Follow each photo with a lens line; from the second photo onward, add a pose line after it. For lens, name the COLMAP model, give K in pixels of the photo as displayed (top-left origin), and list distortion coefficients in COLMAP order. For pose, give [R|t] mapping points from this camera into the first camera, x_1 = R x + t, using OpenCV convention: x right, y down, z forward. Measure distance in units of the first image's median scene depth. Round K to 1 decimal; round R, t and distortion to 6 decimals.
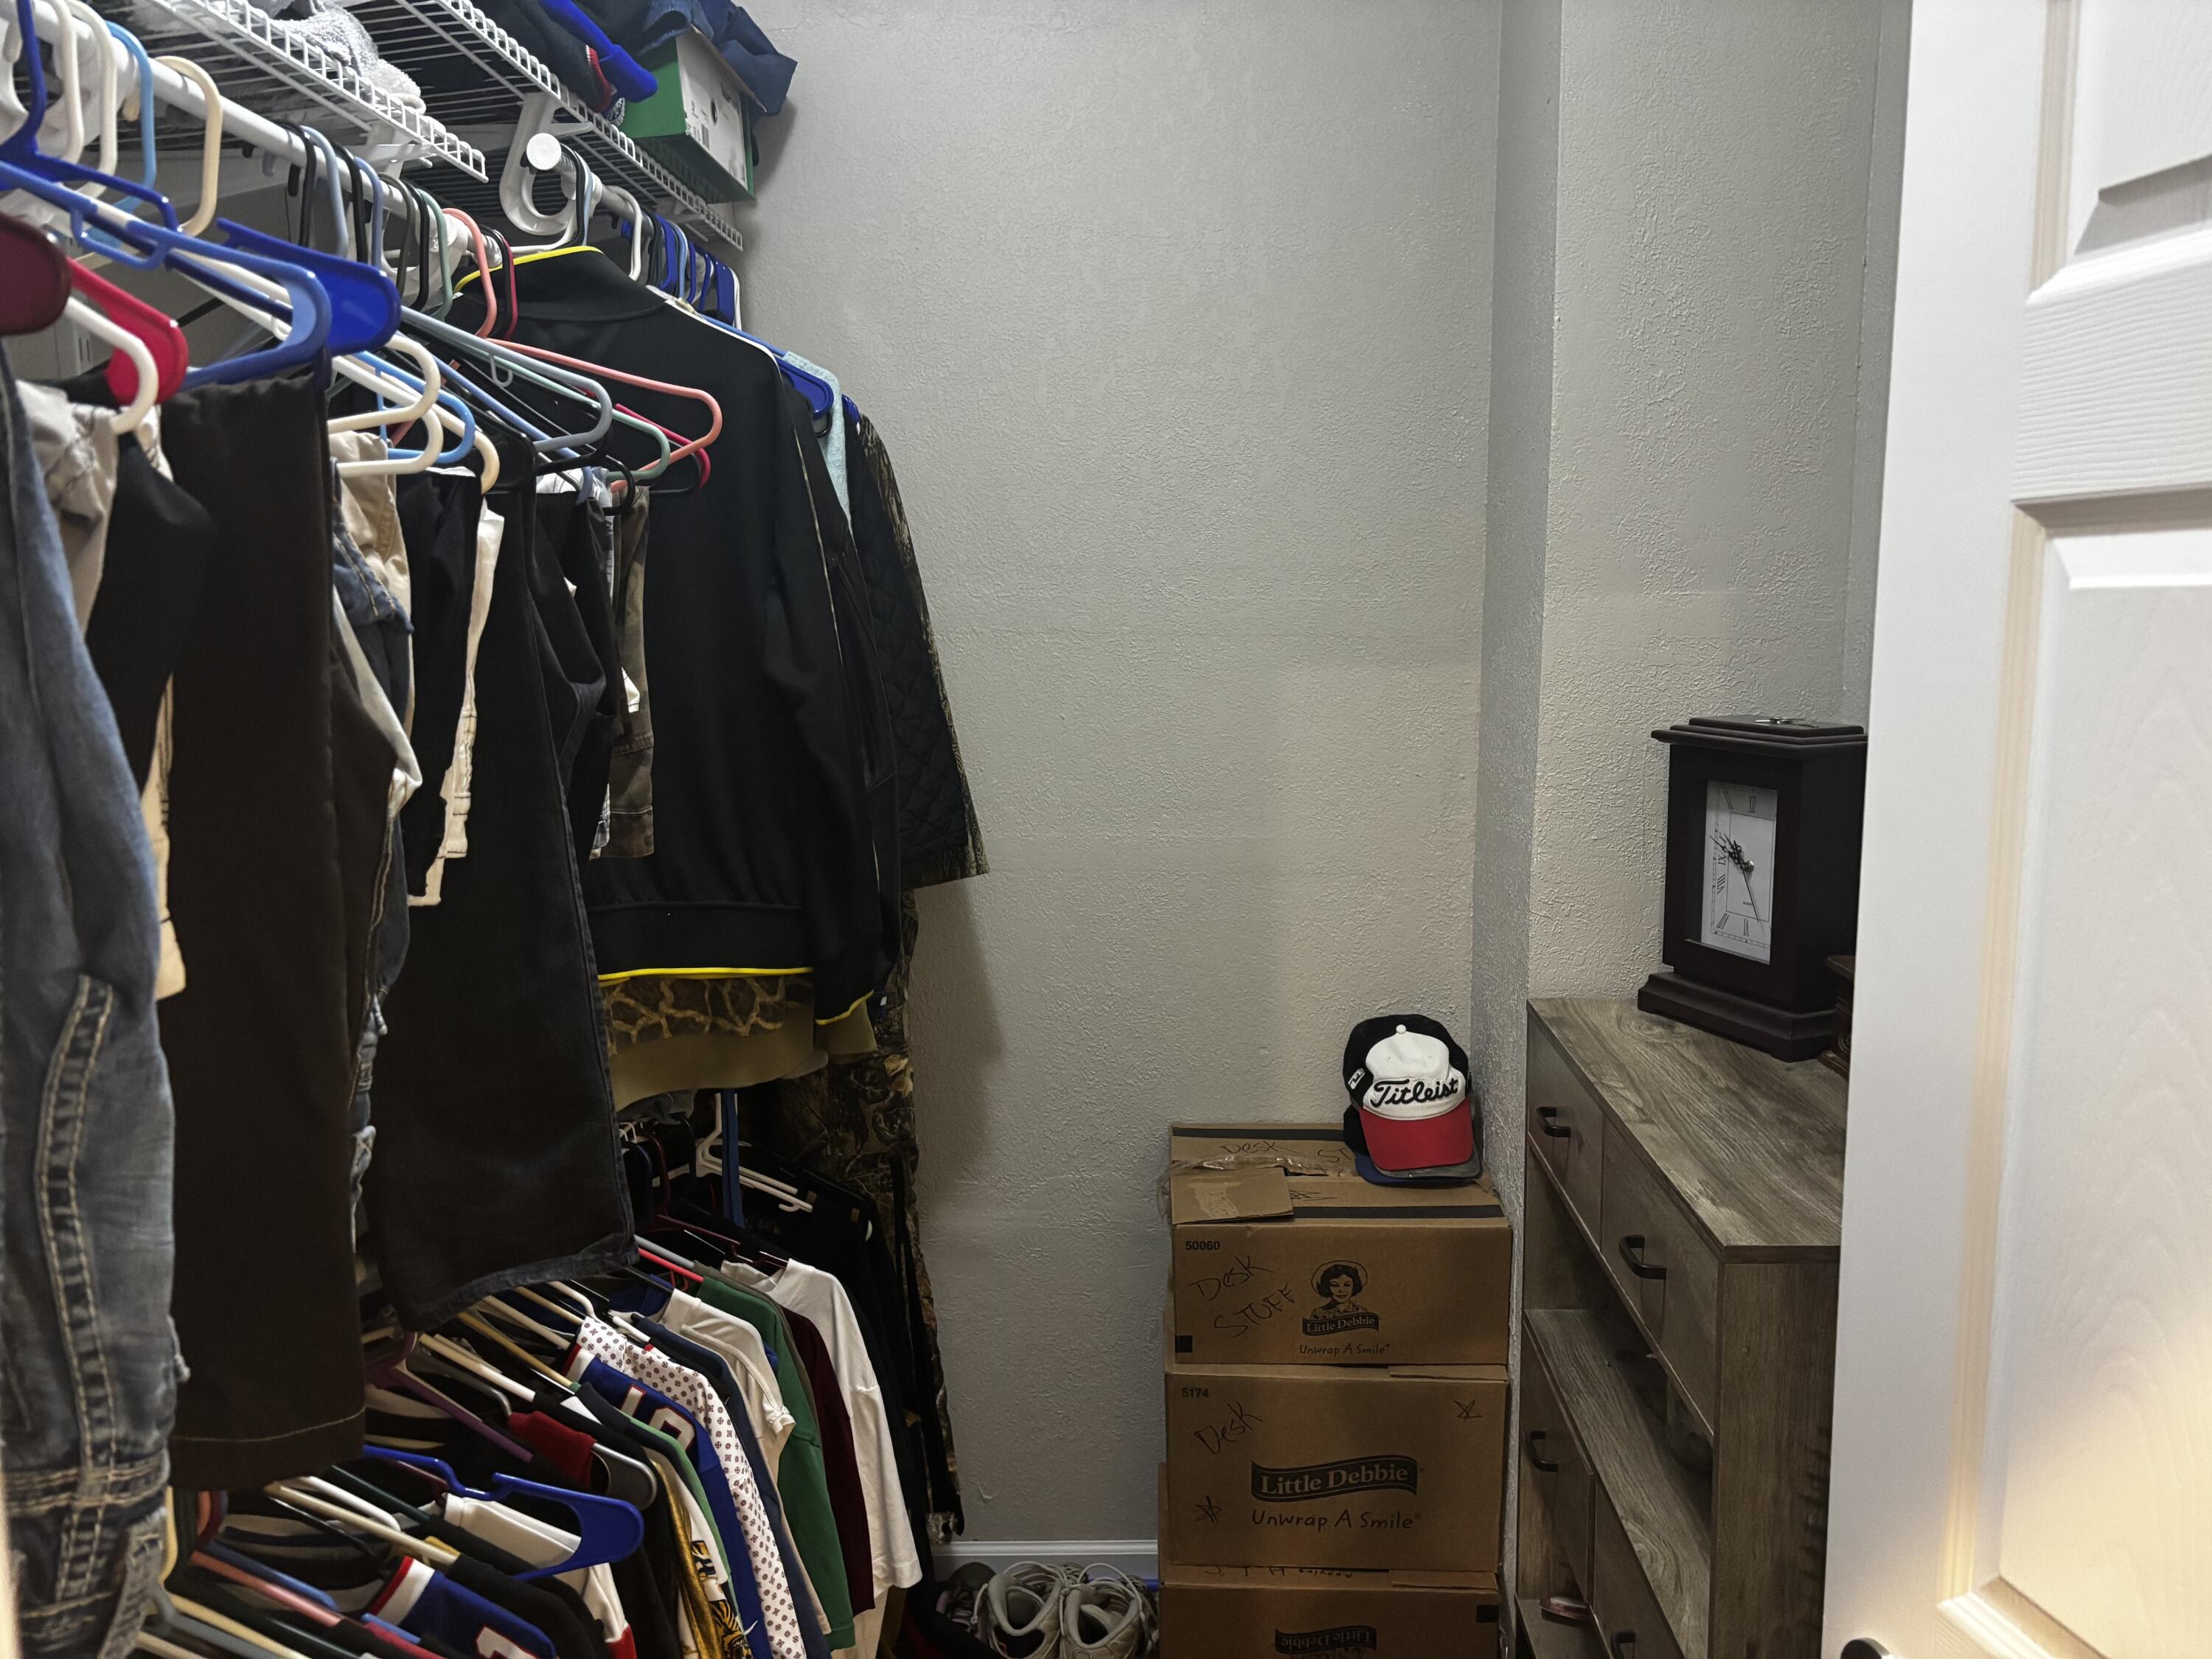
lens RADIAL K [[1666.0, 0, 1120.5], [0, 1666.0, 836.2], [0, 0, 1]] dist [0.068164, -0.092770]
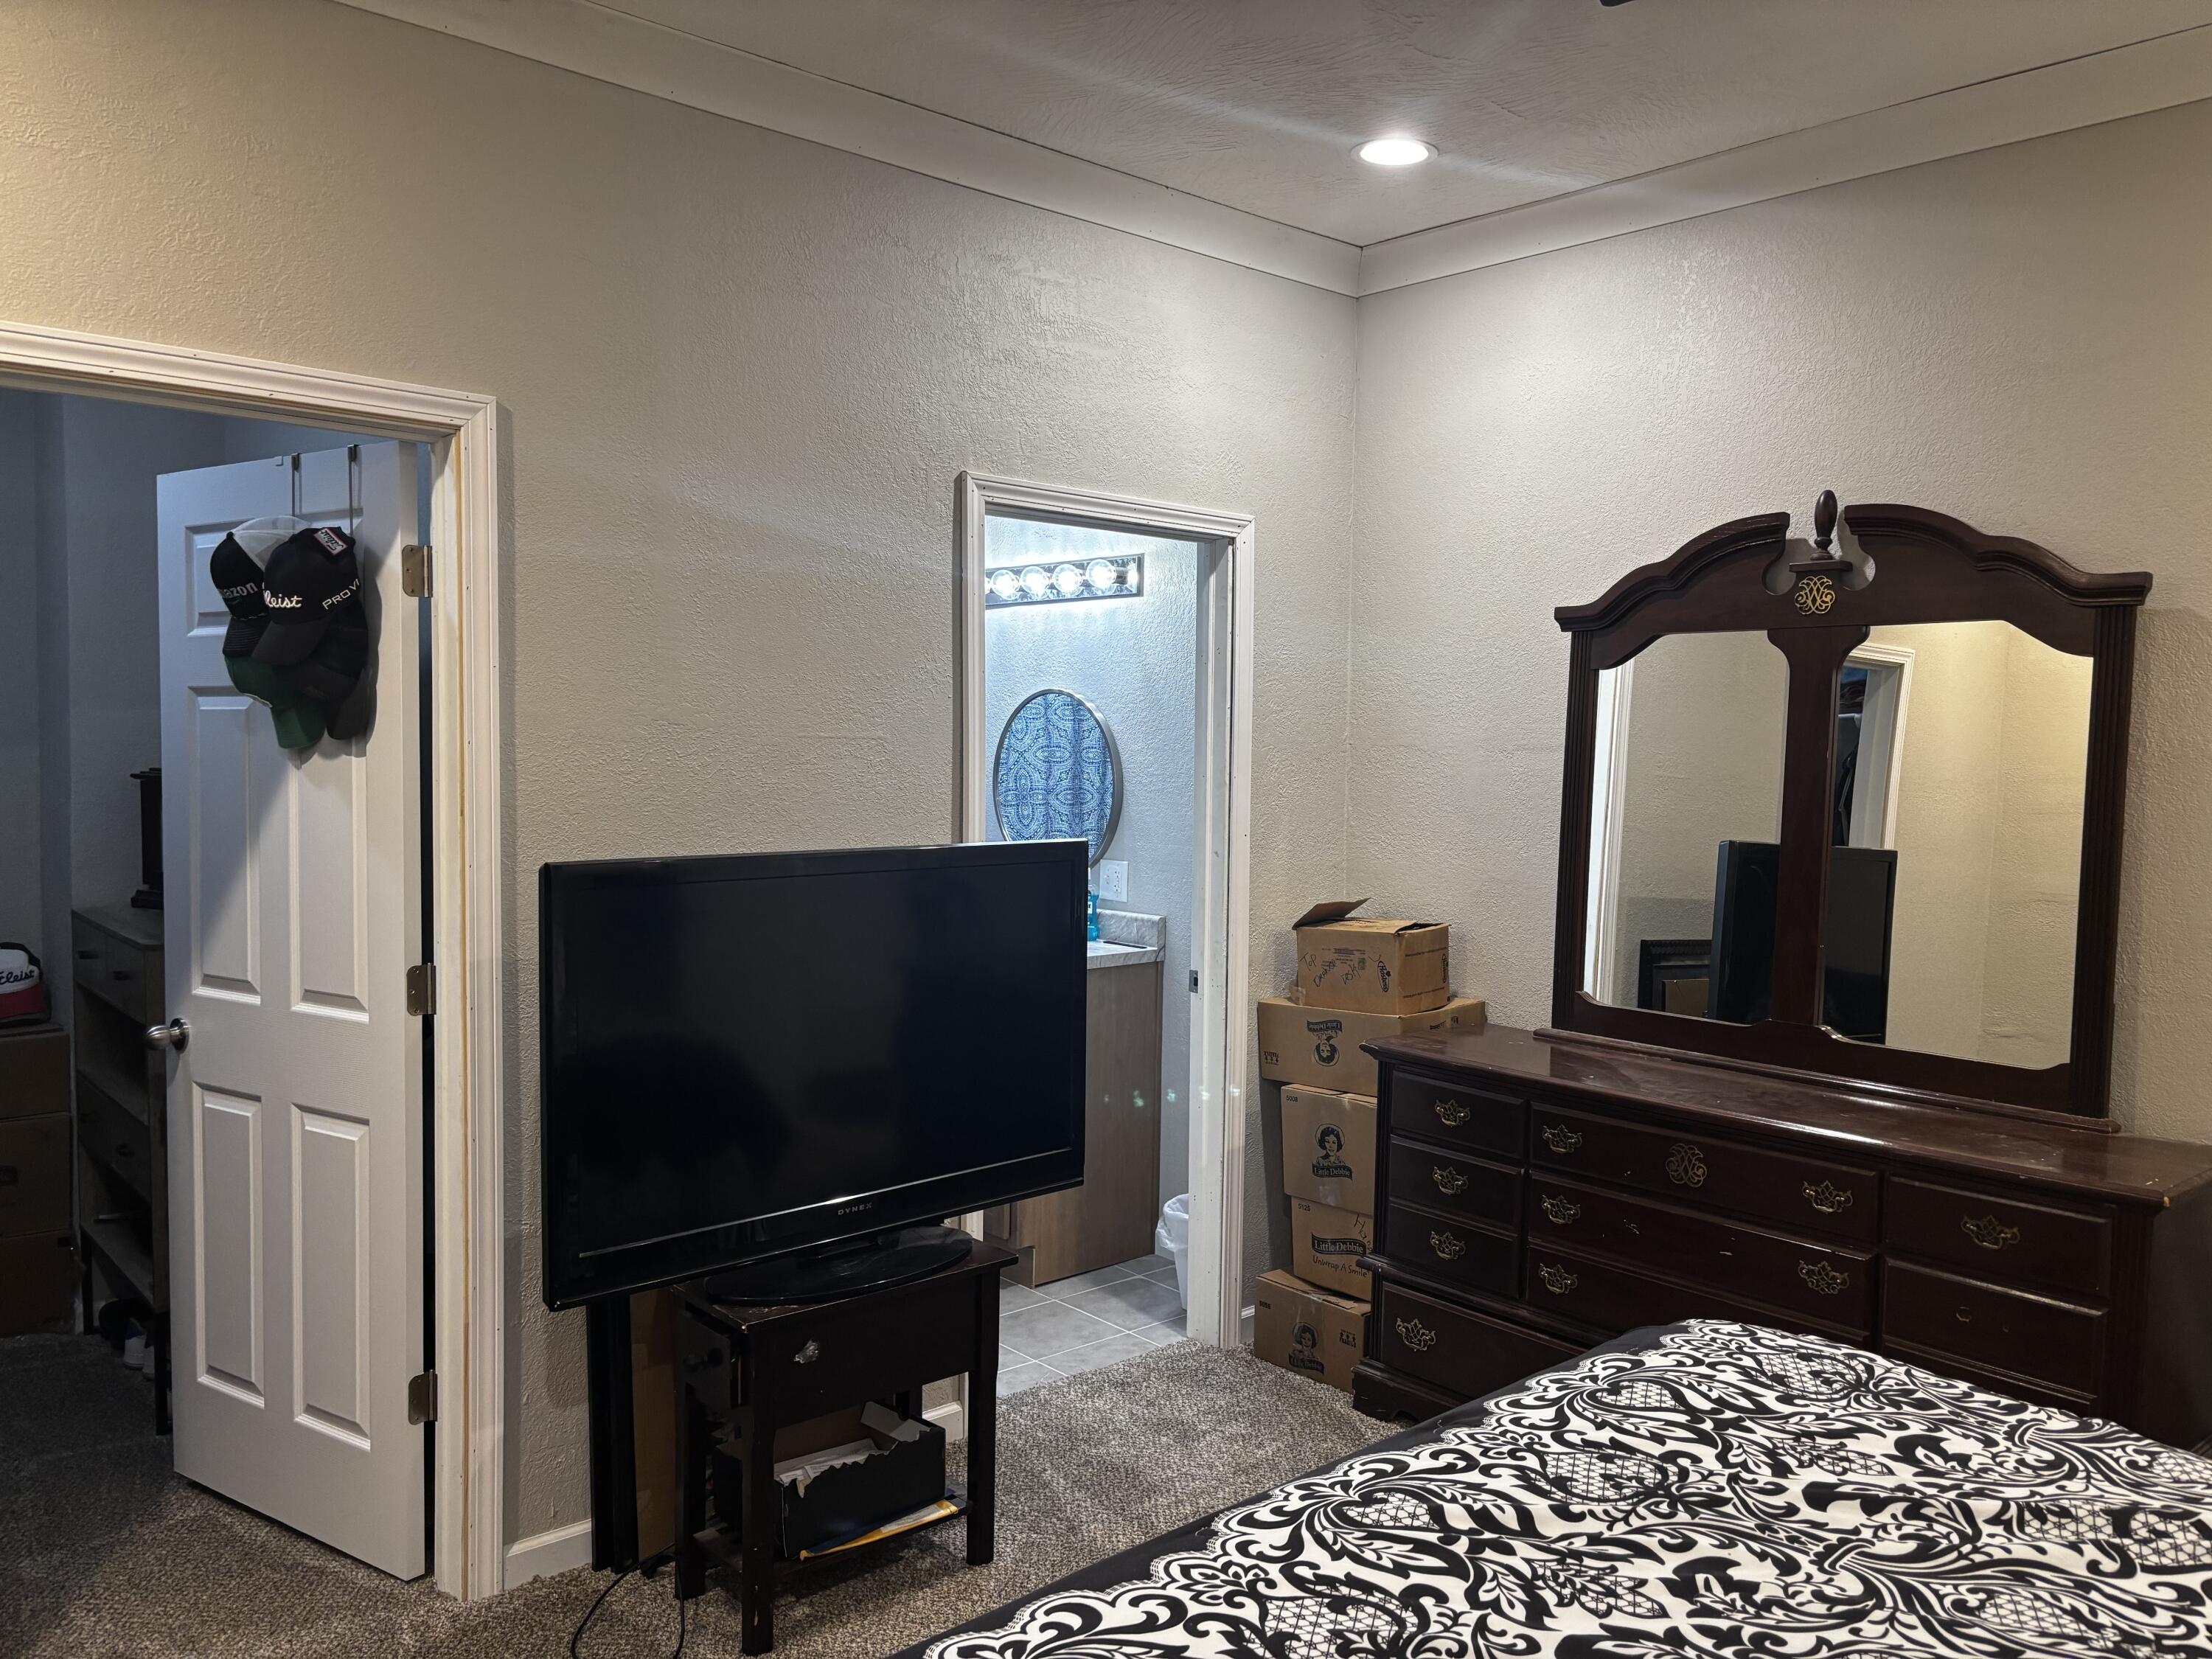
lens RADIAL K [[1666.0, 0, 1120.5], [0, 1666.0, 836.2], [0, 0, 1]] dist [0.068164, -0.092770]
pose [[0.716041, -0.021566, 0.697725, -0.240860], [0.074874, 0.996129, -0.046050, 0.180488], [-0.694032, 0.085215, 0.714884, -1.203147]]
